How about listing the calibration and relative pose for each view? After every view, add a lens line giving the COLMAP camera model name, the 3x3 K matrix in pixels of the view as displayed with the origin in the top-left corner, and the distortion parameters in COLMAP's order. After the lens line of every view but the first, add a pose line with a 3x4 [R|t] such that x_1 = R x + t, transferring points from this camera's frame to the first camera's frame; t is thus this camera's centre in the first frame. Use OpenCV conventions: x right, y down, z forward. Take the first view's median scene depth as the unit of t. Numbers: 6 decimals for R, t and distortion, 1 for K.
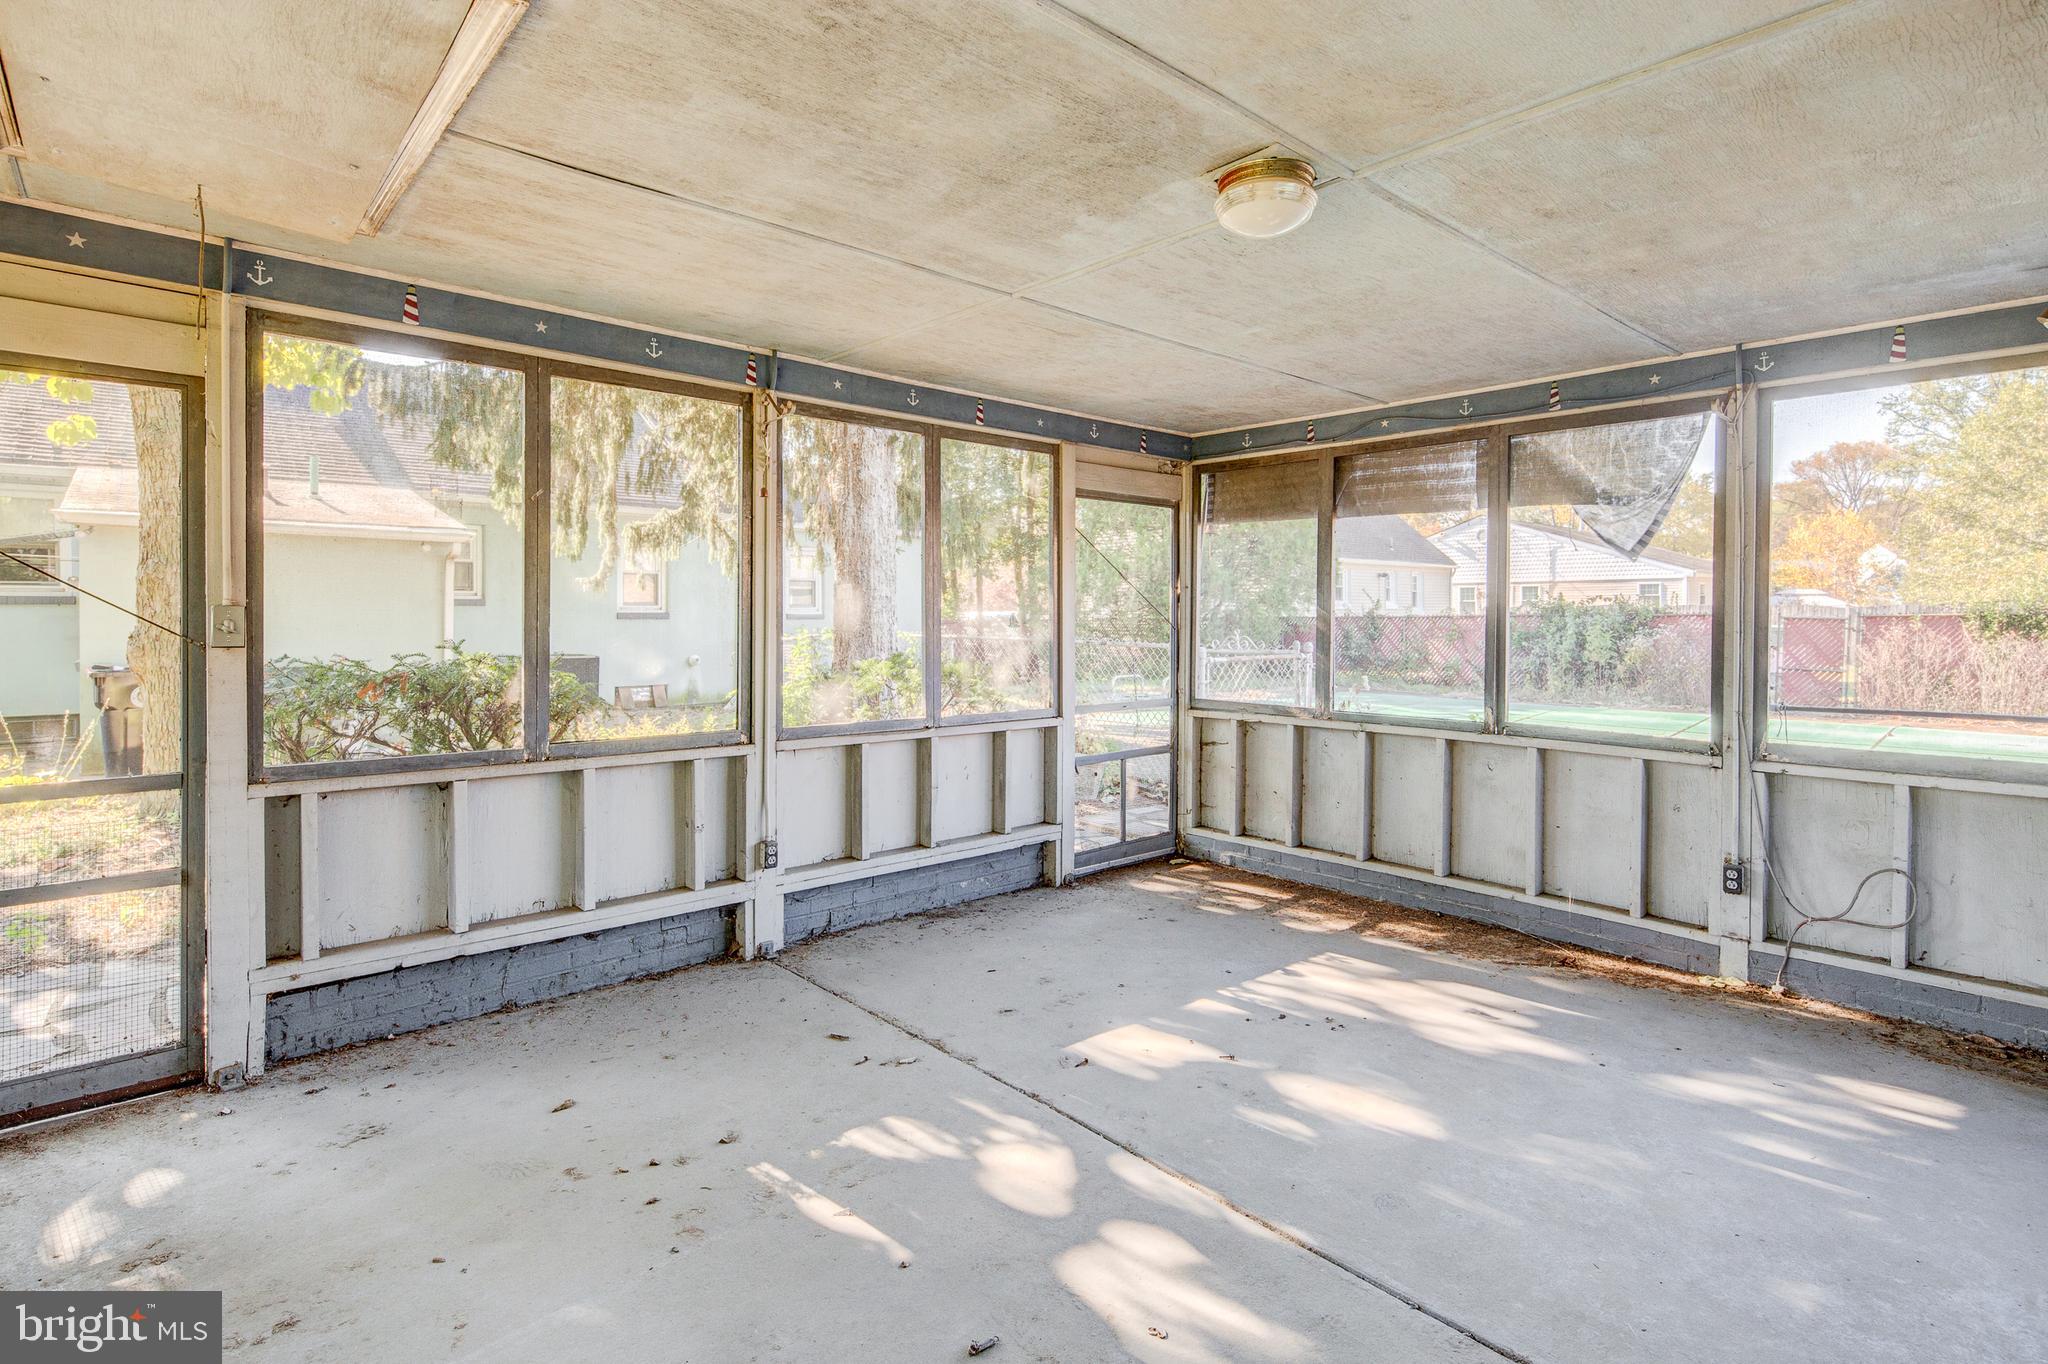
lens RADIAL K [[983.7, 0, 1027.2], [0, 983.7, 609.7], [0, 0, 1]] dist [-0.025814, 0.000164]
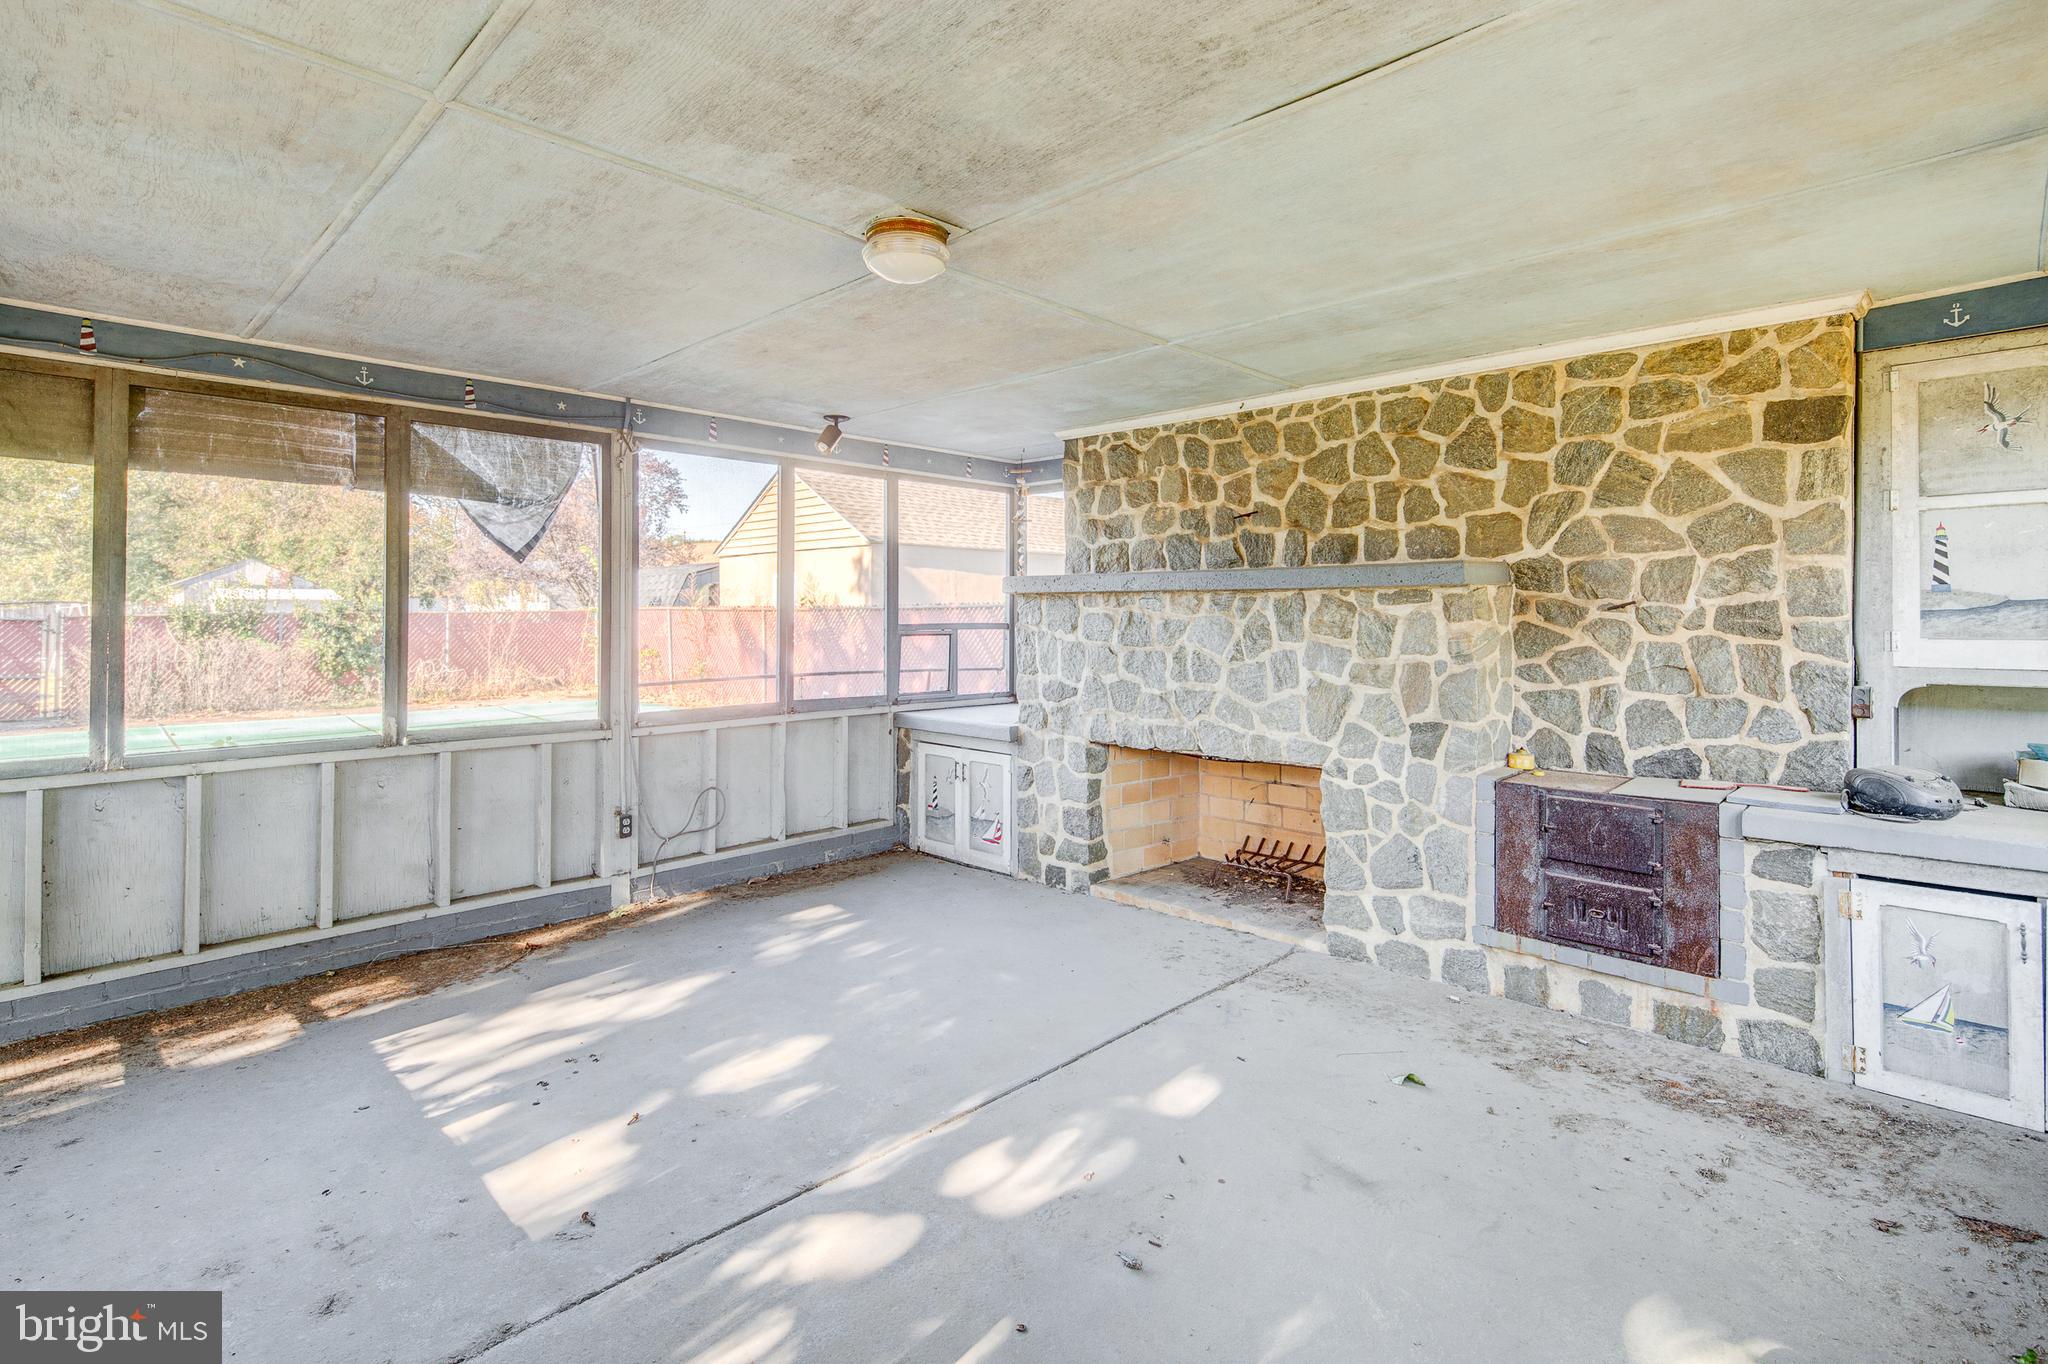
lens RADIAL K [[977.8, 0, 1026.9], [0, 977.8, 619.7], [0, 0, 1]] dist [0.002655, 0.000063]
pose [[-0.076603, -0.006813, 0.997038, -0.557061], [-0.002166, 0.999975, 0.006667, 0.003200], [-0.997059, -0.001648, -0.076616, 0.572042]]
